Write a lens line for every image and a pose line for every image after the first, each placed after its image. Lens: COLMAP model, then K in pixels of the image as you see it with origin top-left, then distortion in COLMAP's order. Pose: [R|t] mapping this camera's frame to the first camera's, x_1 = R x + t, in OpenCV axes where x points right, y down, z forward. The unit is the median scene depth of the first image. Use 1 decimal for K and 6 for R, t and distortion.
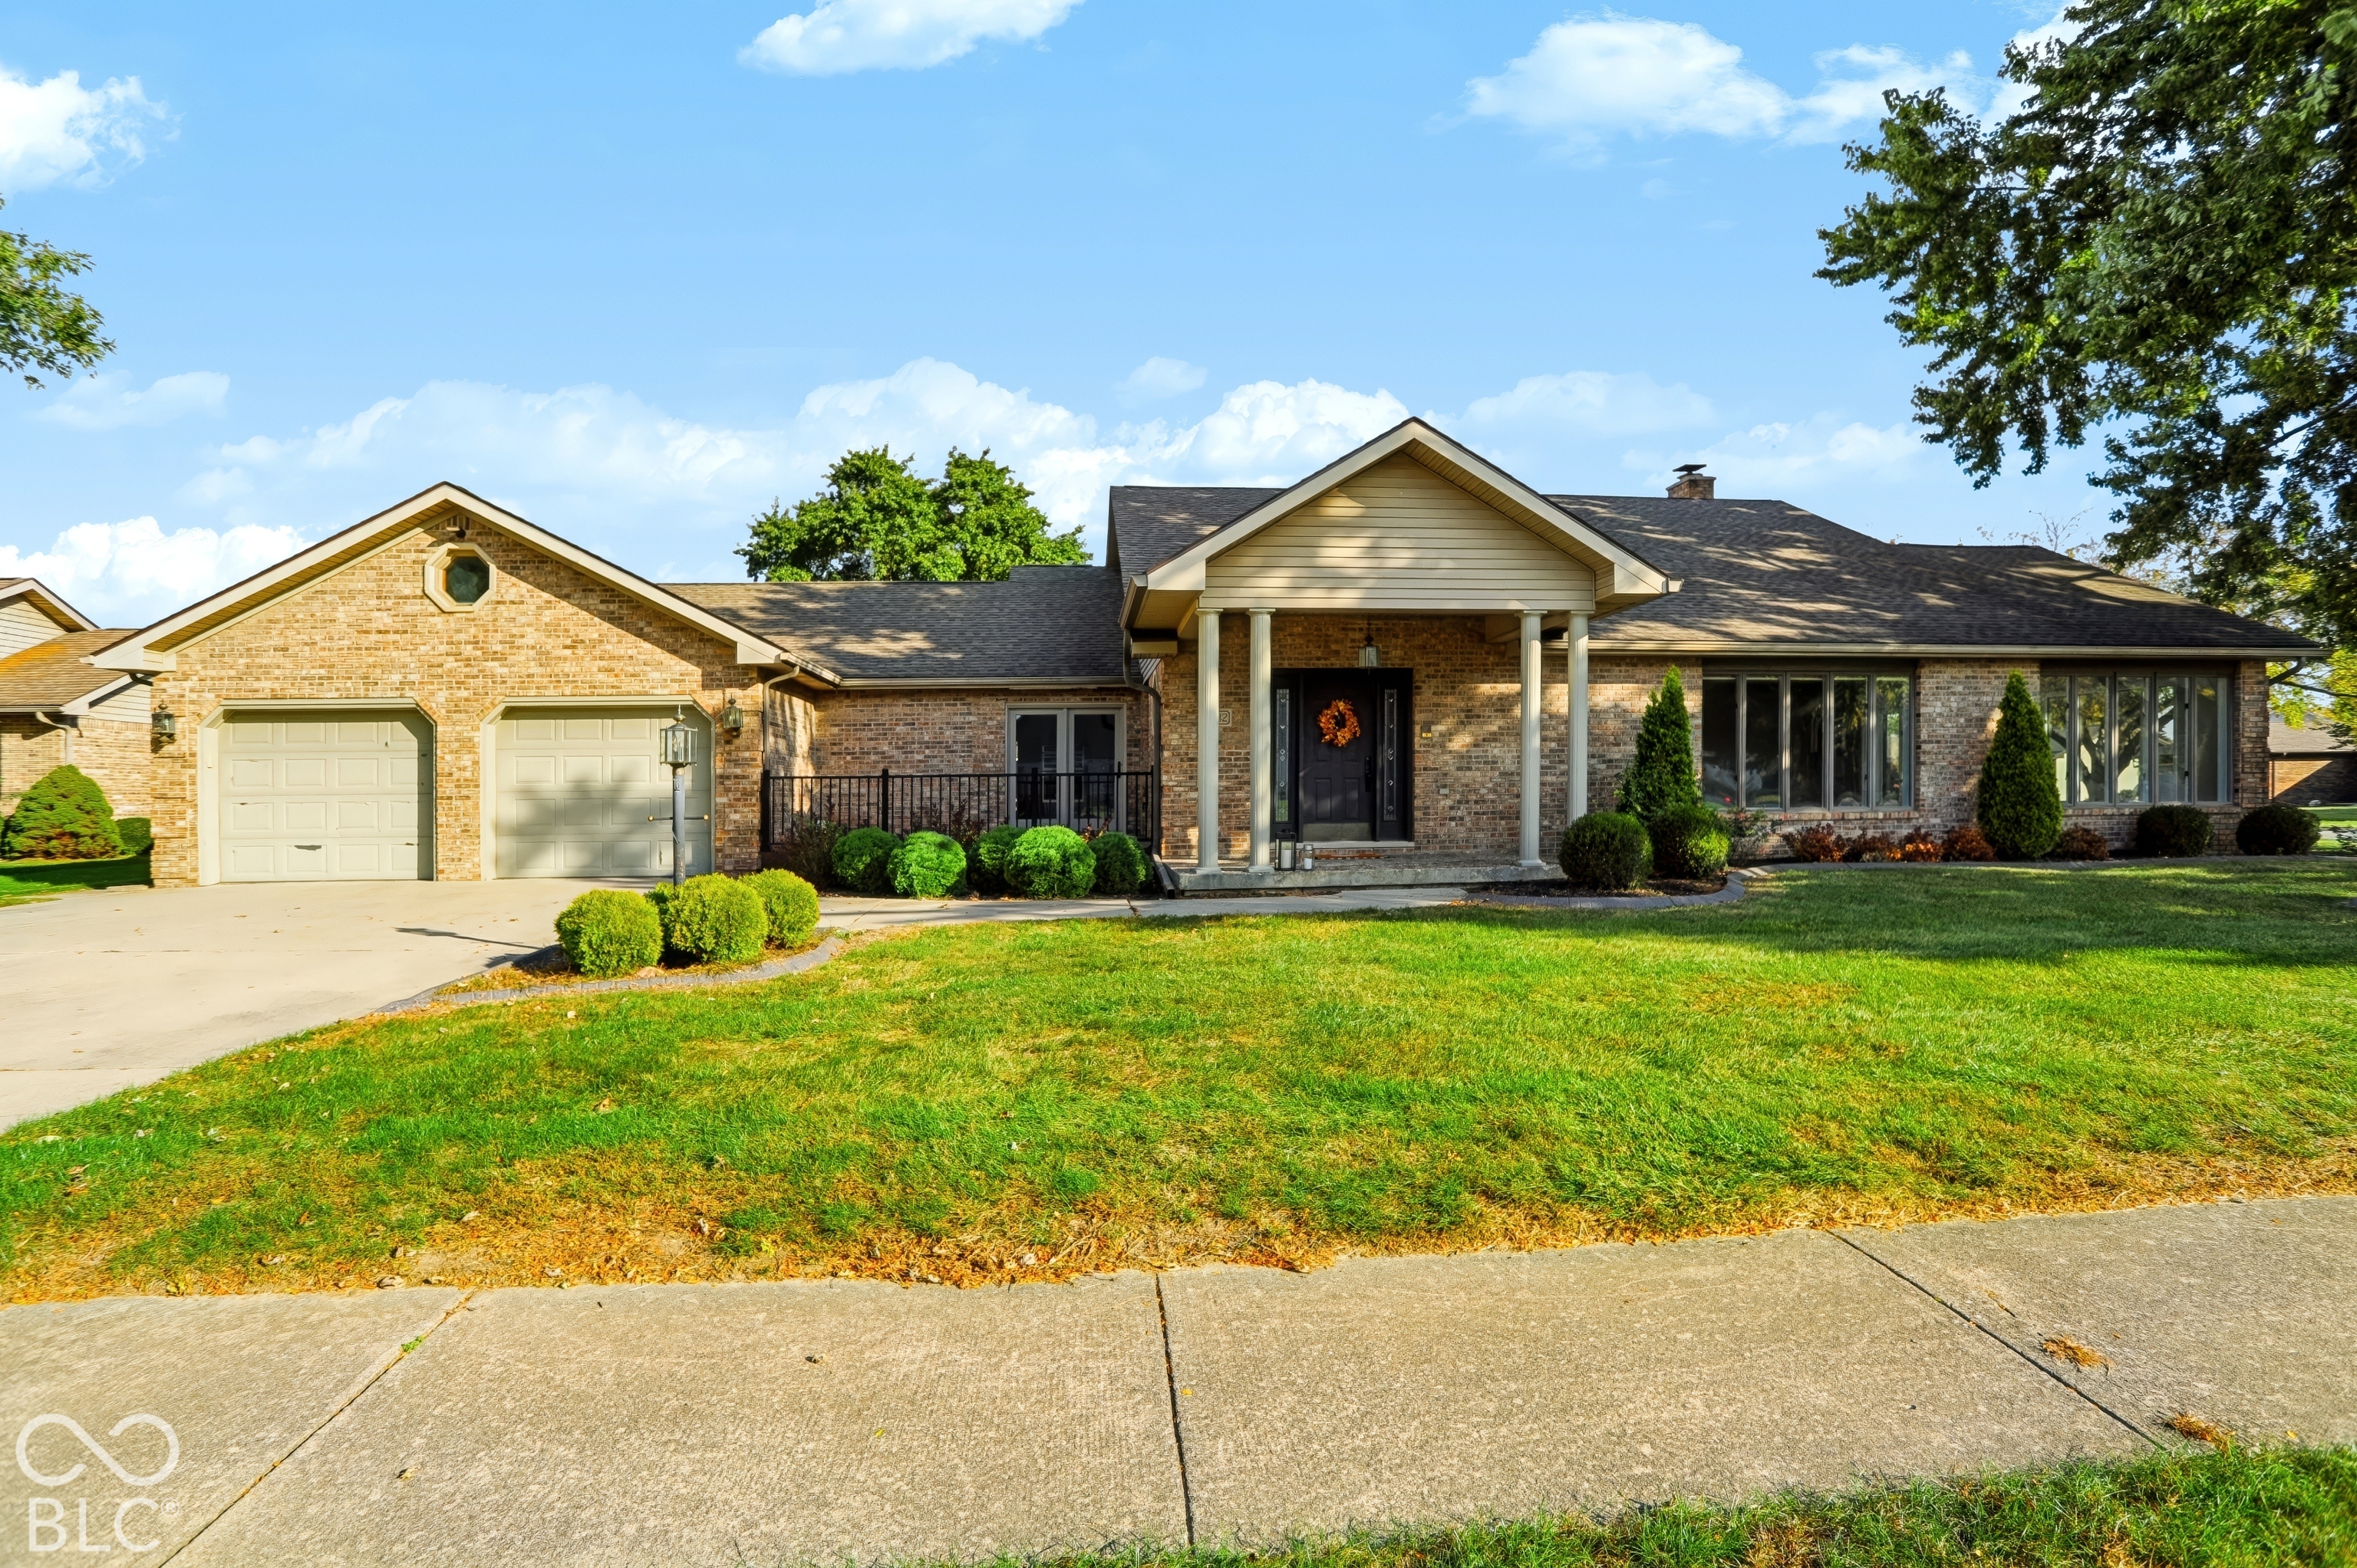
lens RADIAL K [[1155.1, 0, 1191.0], [0, 1155.1, 763.3], [0, 0, 1]] dist [-0.071299, 0.031334]
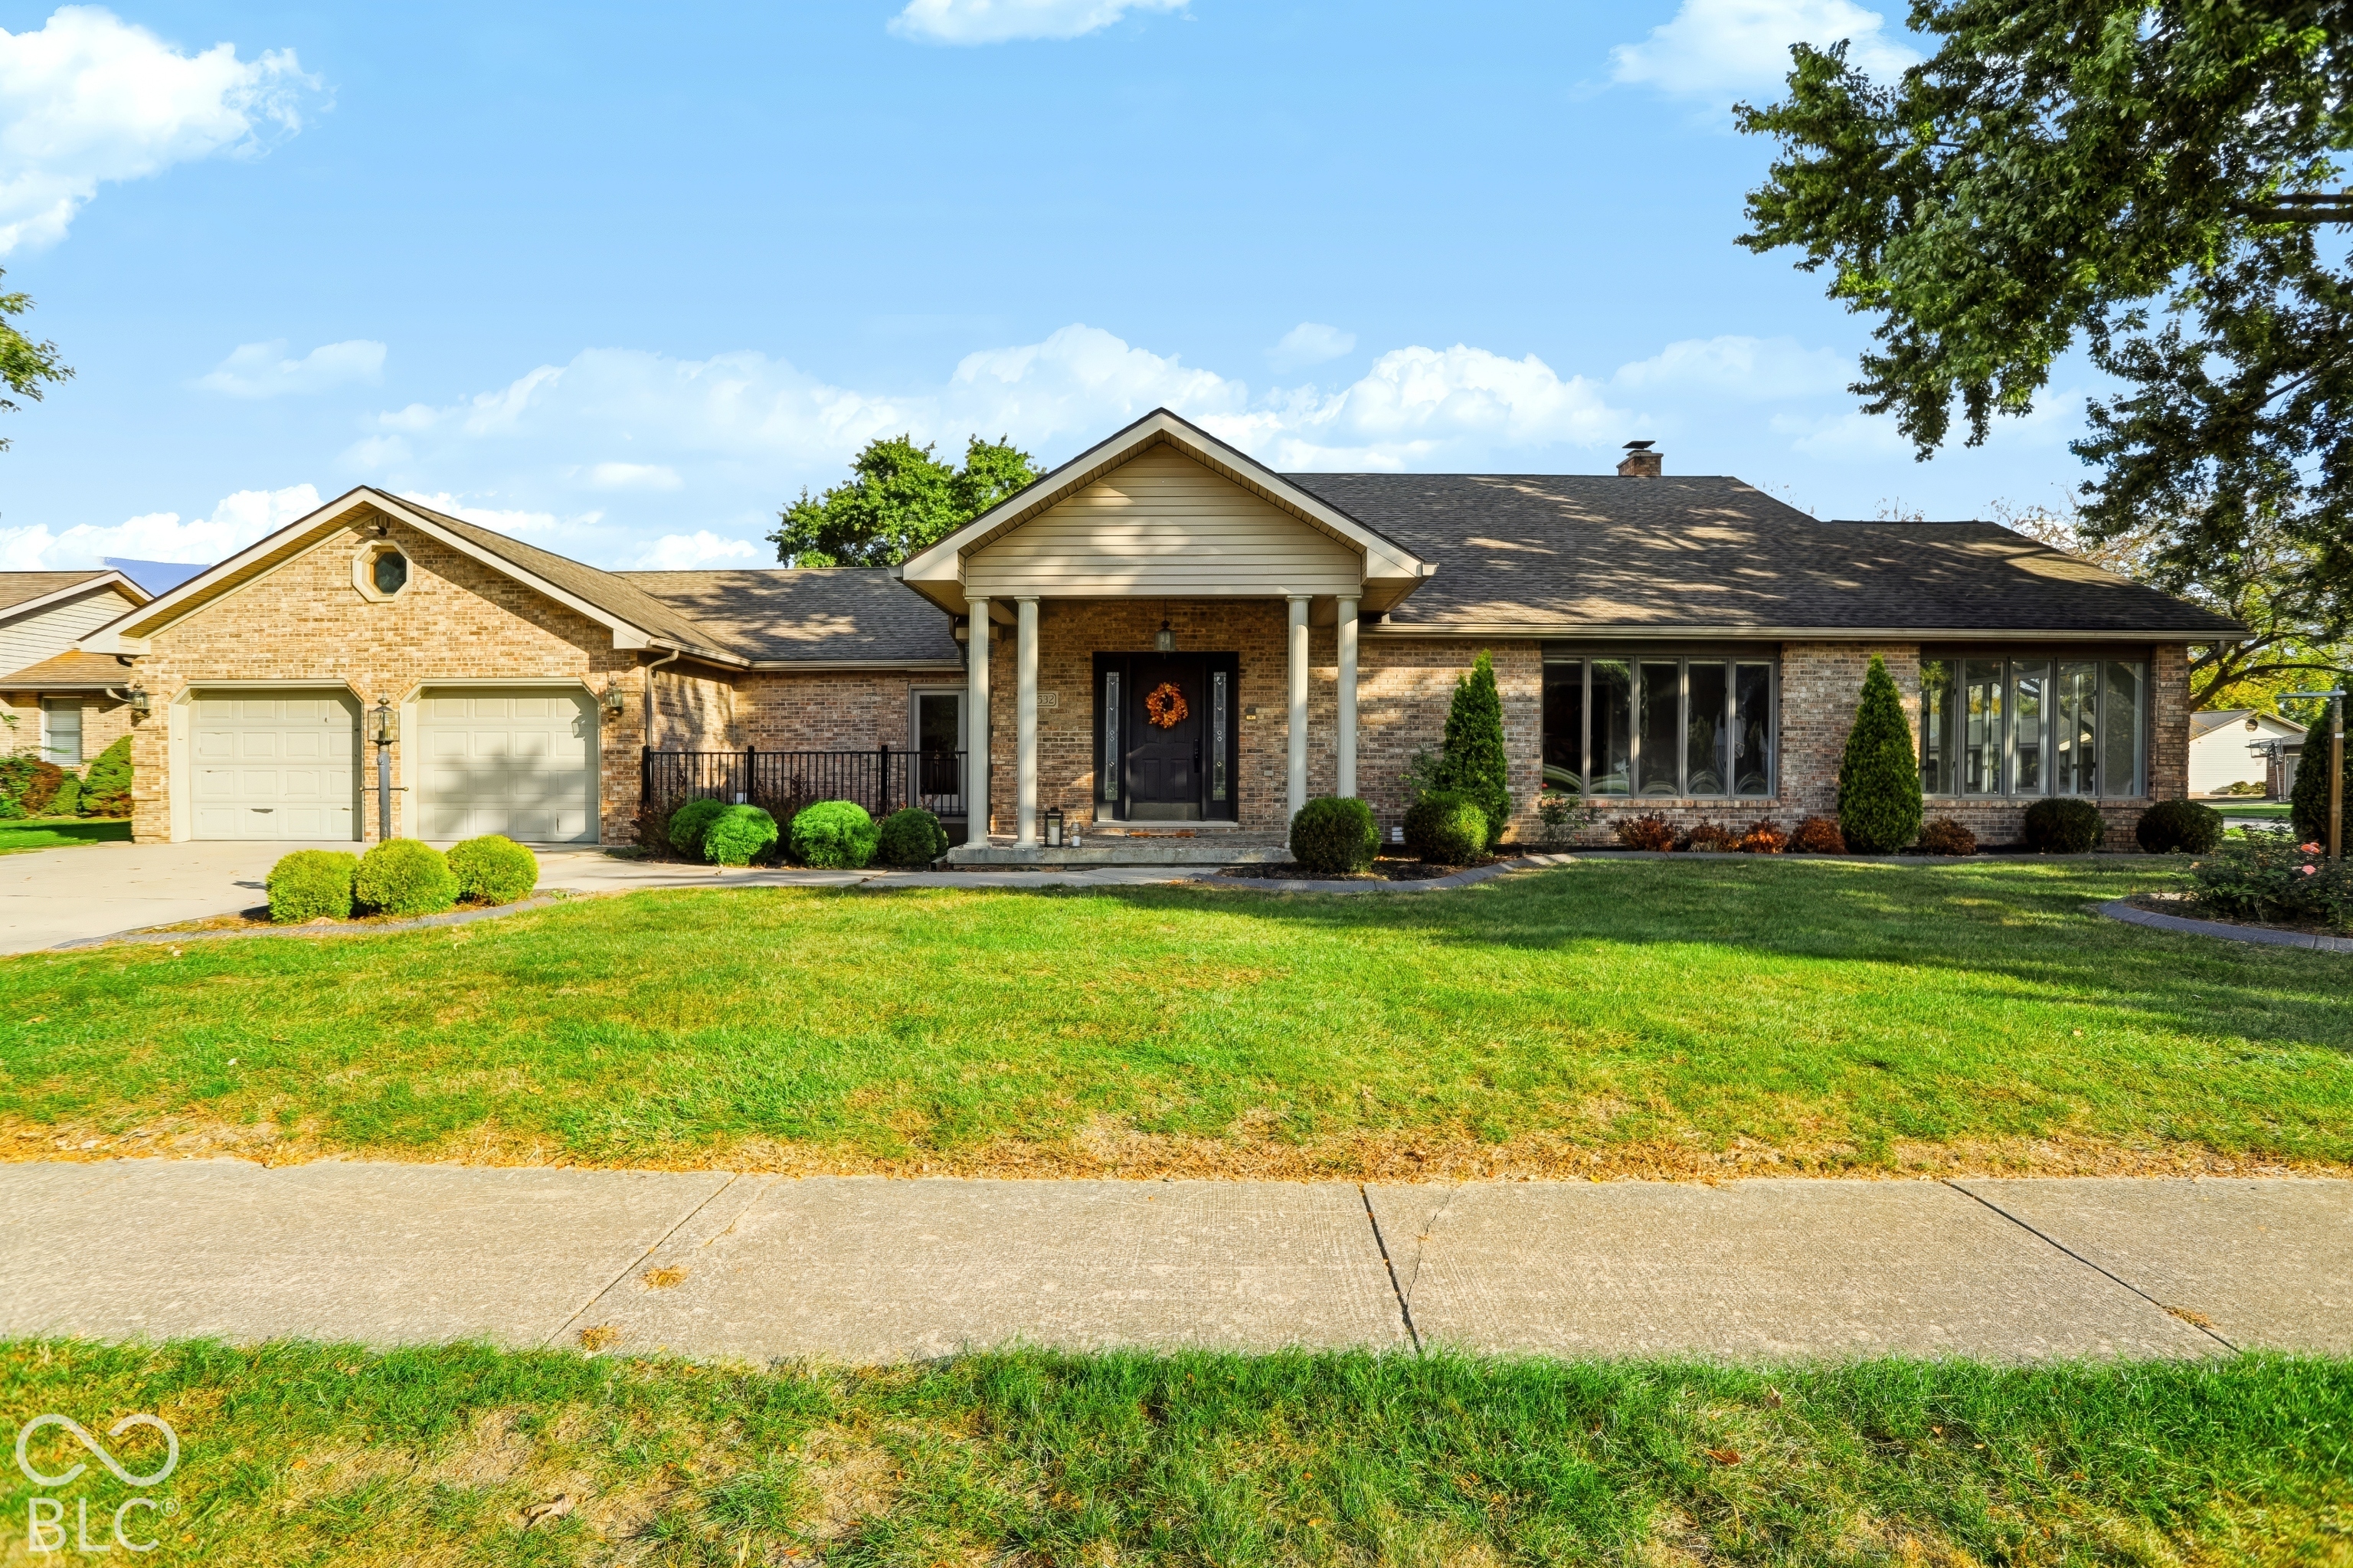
lens RADIAL K [[1145.2, 0, 1178.4], [0, 1145.2, 760.4], [0, 0, 1]] dist [-0.067627, 0.028907]
pose [[0.993866, 0.011291, -0.110015, 0.248228], [-0.009417, 0.999802, 0.017538, -0.003917], [0.110191, -0.016394, 0.993775, -0.012733]]
